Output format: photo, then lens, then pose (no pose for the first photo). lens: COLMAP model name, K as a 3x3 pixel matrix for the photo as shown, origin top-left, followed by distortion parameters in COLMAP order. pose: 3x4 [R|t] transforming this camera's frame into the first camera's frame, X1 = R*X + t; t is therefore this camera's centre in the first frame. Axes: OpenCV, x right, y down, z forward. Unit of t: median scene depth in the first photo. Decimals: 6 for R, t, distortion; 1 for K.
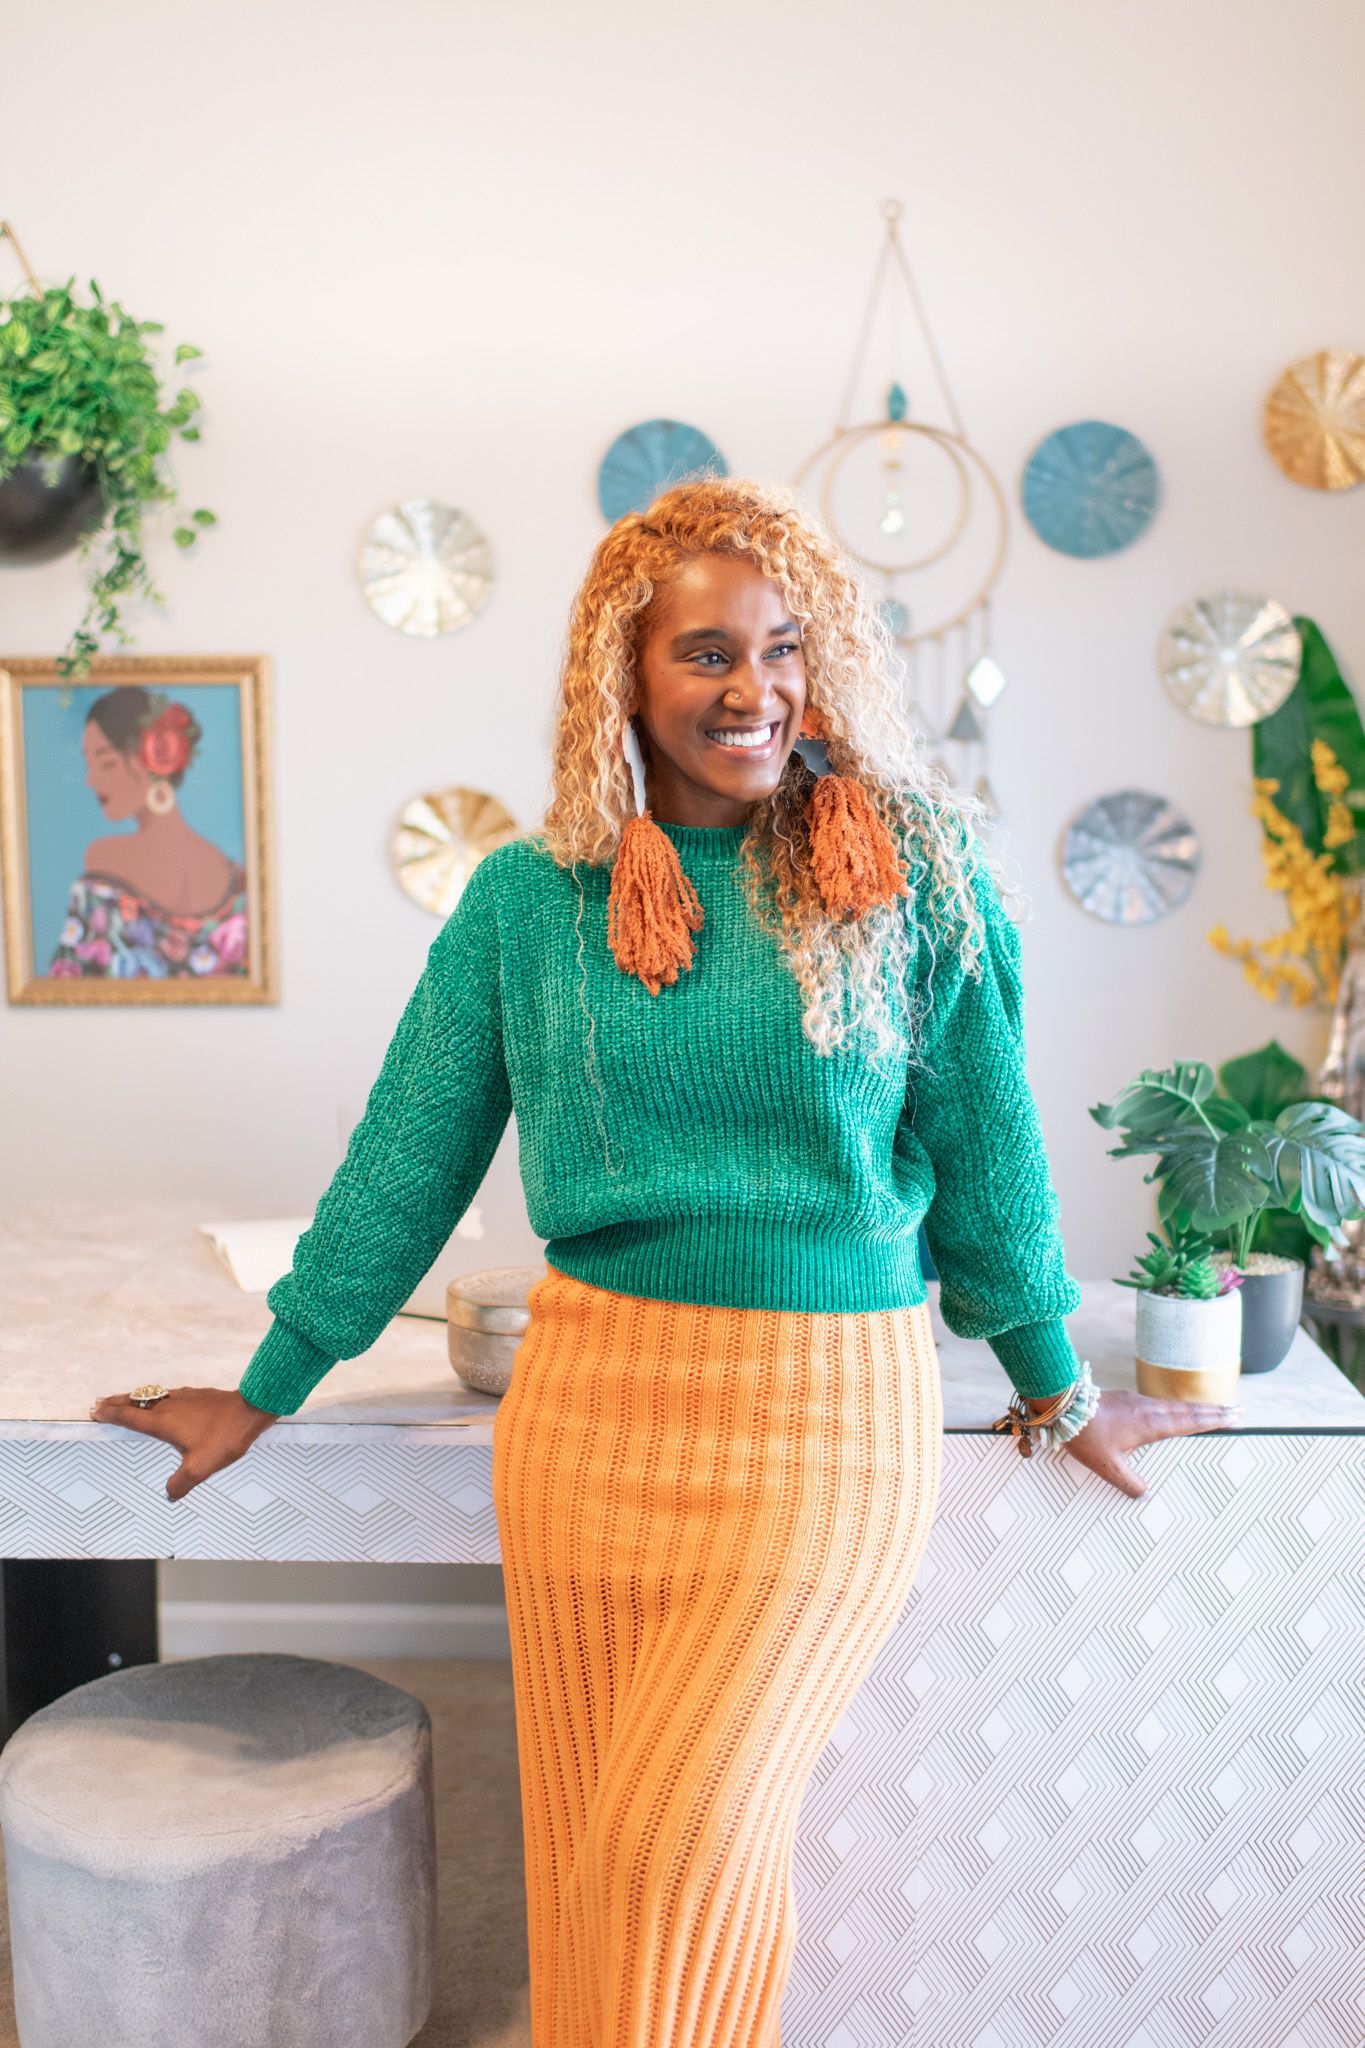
lens RADIAL K [[2159.4, 0, 687.6], [0, 2159.4, 950.4], [0, 0, 1]] dist [-0.010673, 0.000000]
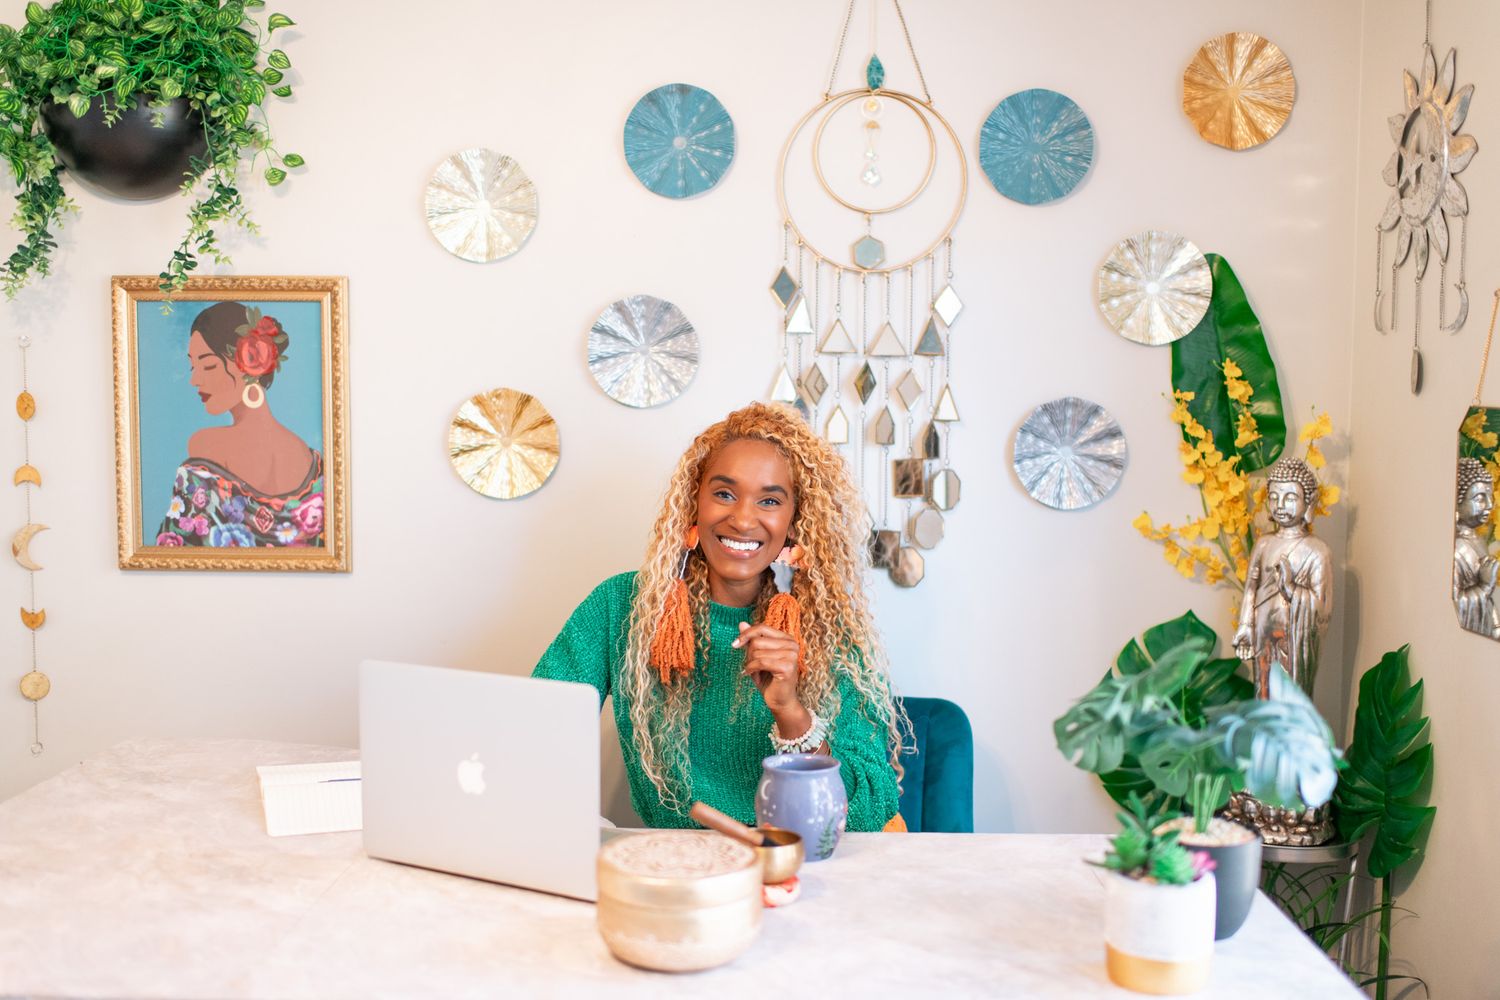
lens RADIAL K [[1581.6, 0, 729.8], [0, 1581.6, 468.8], [0, 0, 1]] dist [-0.010673, 0.000000]
pose [[0.999932, 0.010845, 0.004188, 0.014791], [-0.010666, 0.999116, -0.040653, 0.002033], [-0.004625, 0.040605, 0.999165, 0.133053]]
